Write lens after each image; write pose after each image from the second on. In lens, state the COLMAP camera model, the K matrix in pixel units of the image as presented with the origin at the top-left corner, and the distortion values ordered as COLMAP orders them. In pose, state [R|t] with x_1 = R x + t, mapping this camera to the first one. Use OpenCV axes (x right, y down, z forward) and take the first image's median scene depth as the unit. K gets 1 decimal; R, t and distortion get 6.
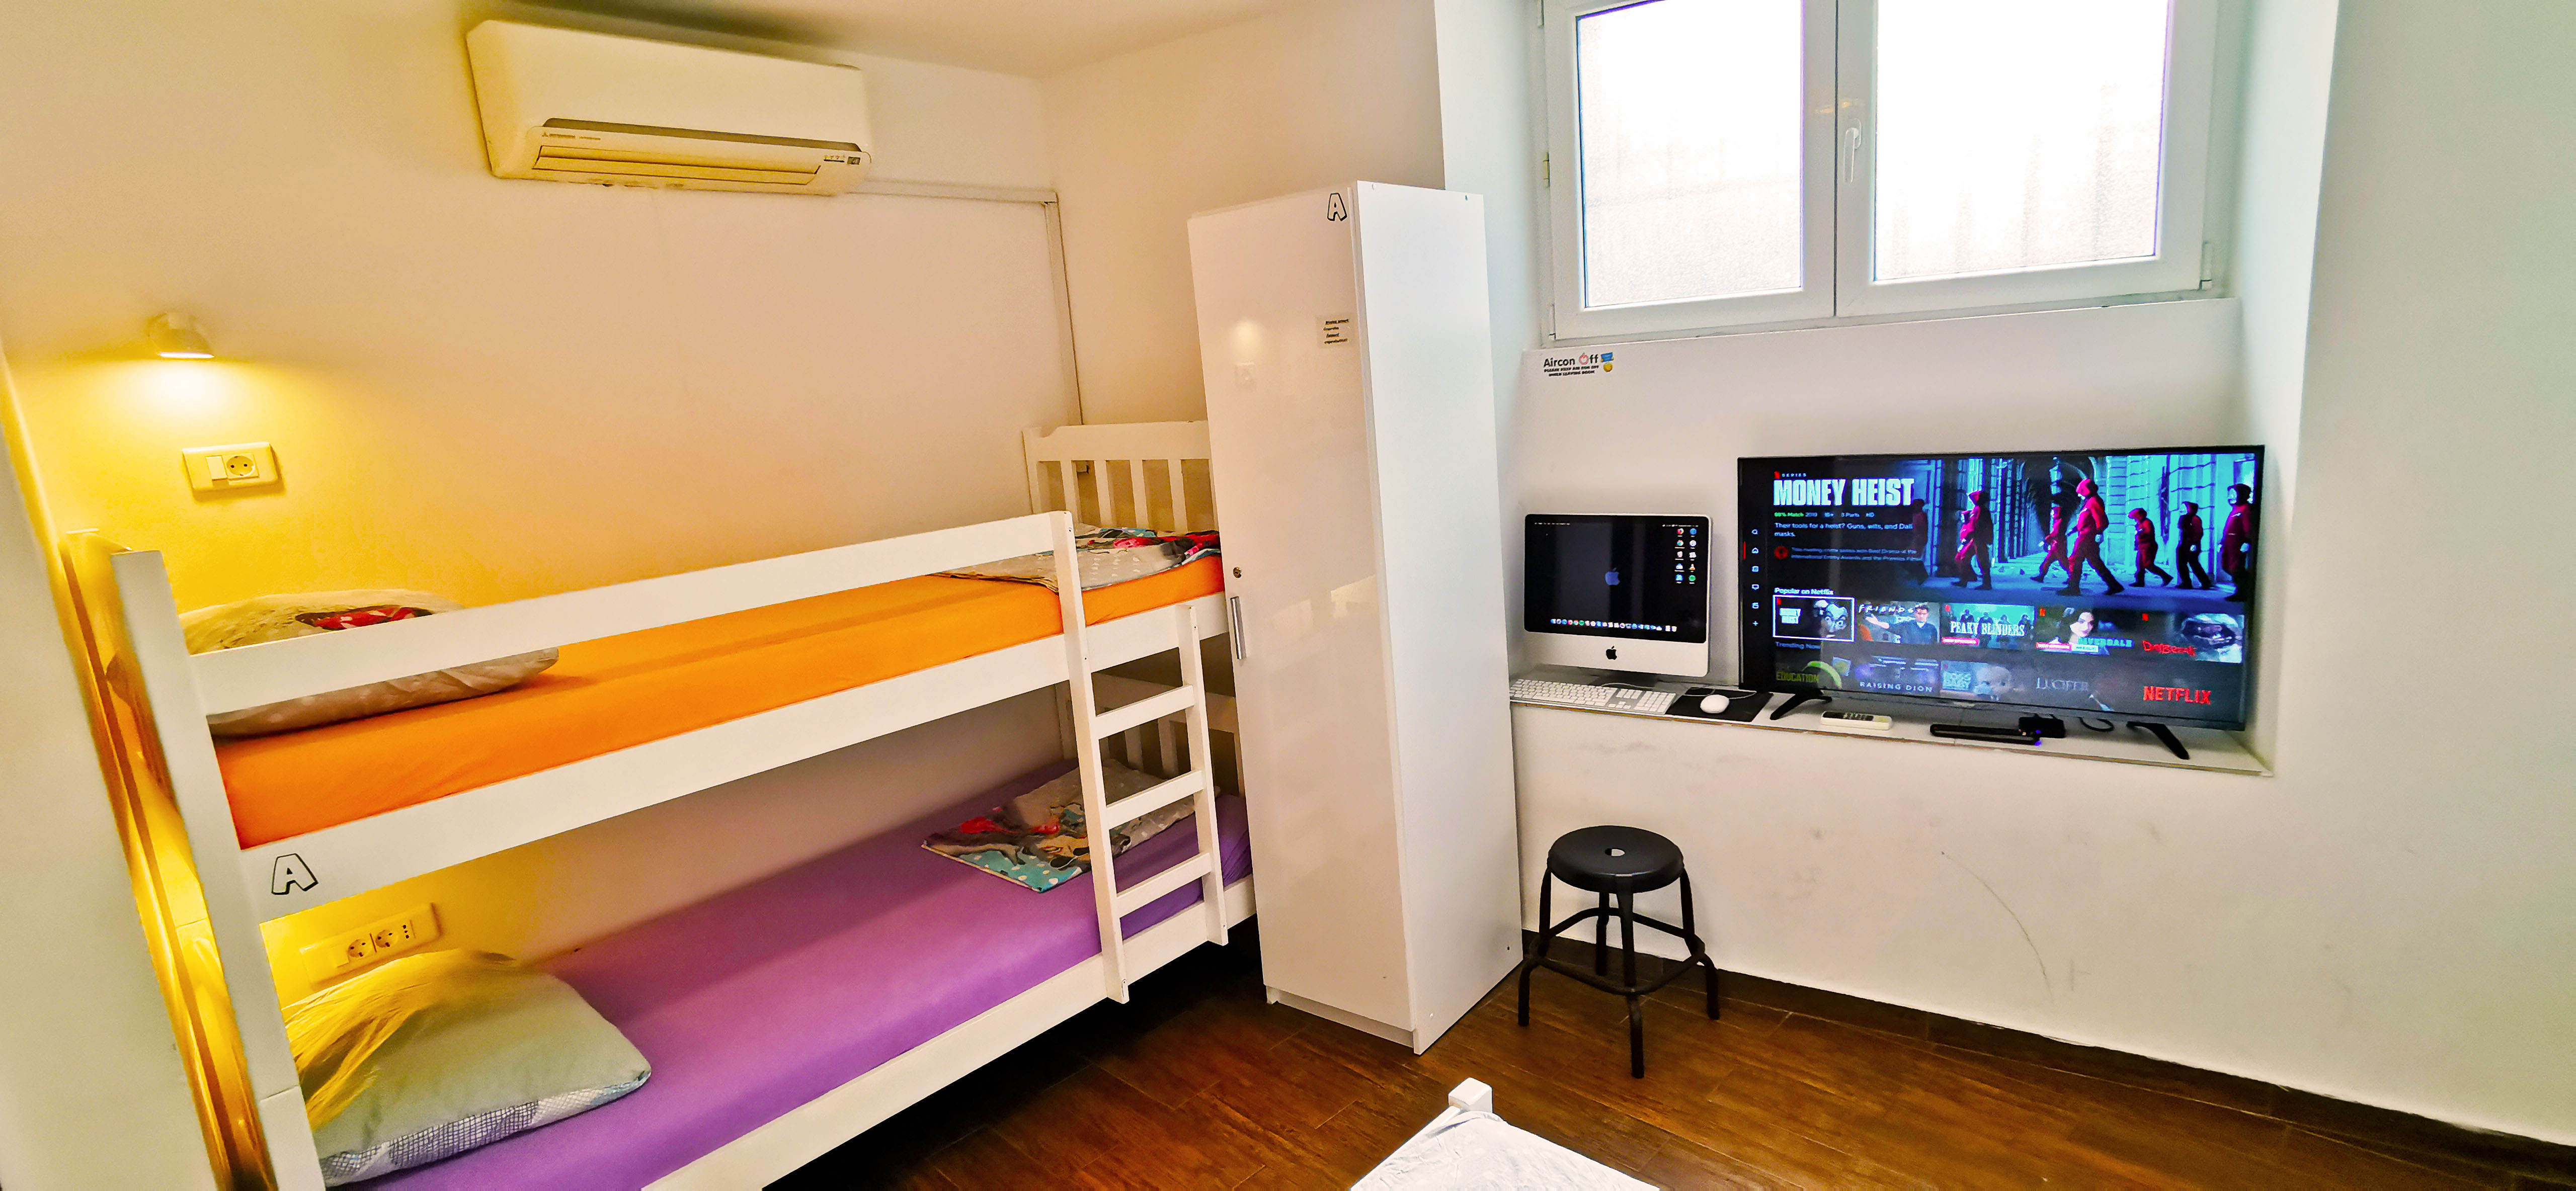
lens RADIAL K [[1198.2, 0, 1298.3], [0, 1198.2, 583.8], [0, 0, 1]] dist [-0.004963, 0.000418]
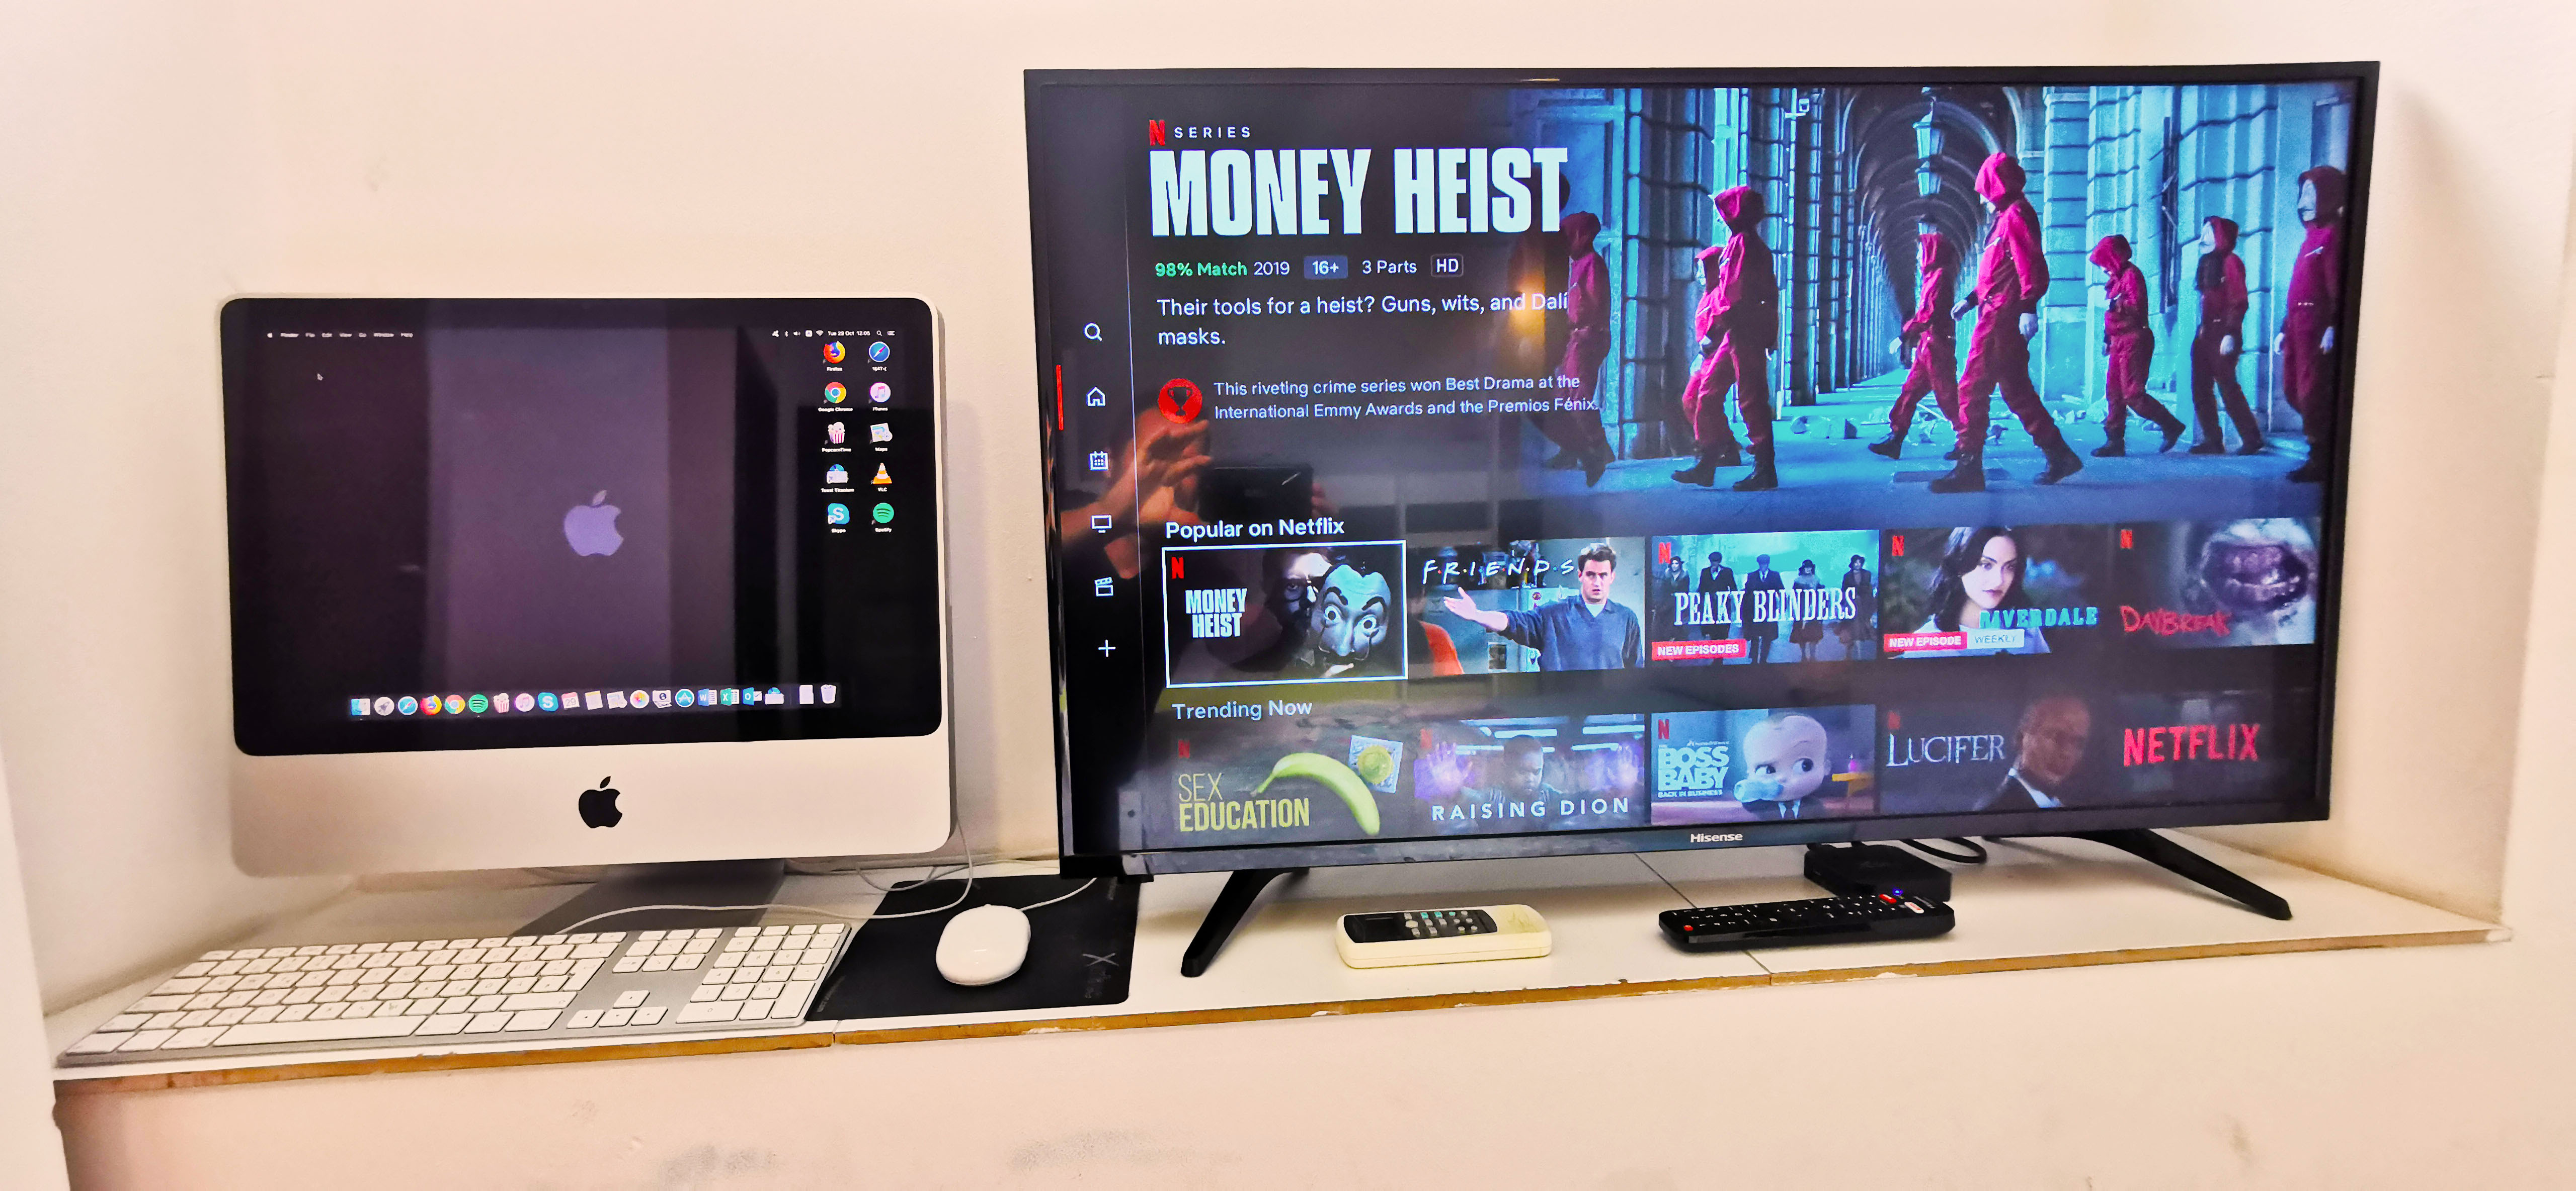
lens RADIAL K [[1198.2, 0, 1298.3], [0, 1198.2, 583.8], [0, 0, 1]] dist [-0.004963, 0.000418]
pose [[0.791528, -0.010764, 0.611038, 0.266488], [0.073147, 0.994326, -0.077238, 0.048523], [-0.606739, 0.105831, 0.787825, 0.821729]]
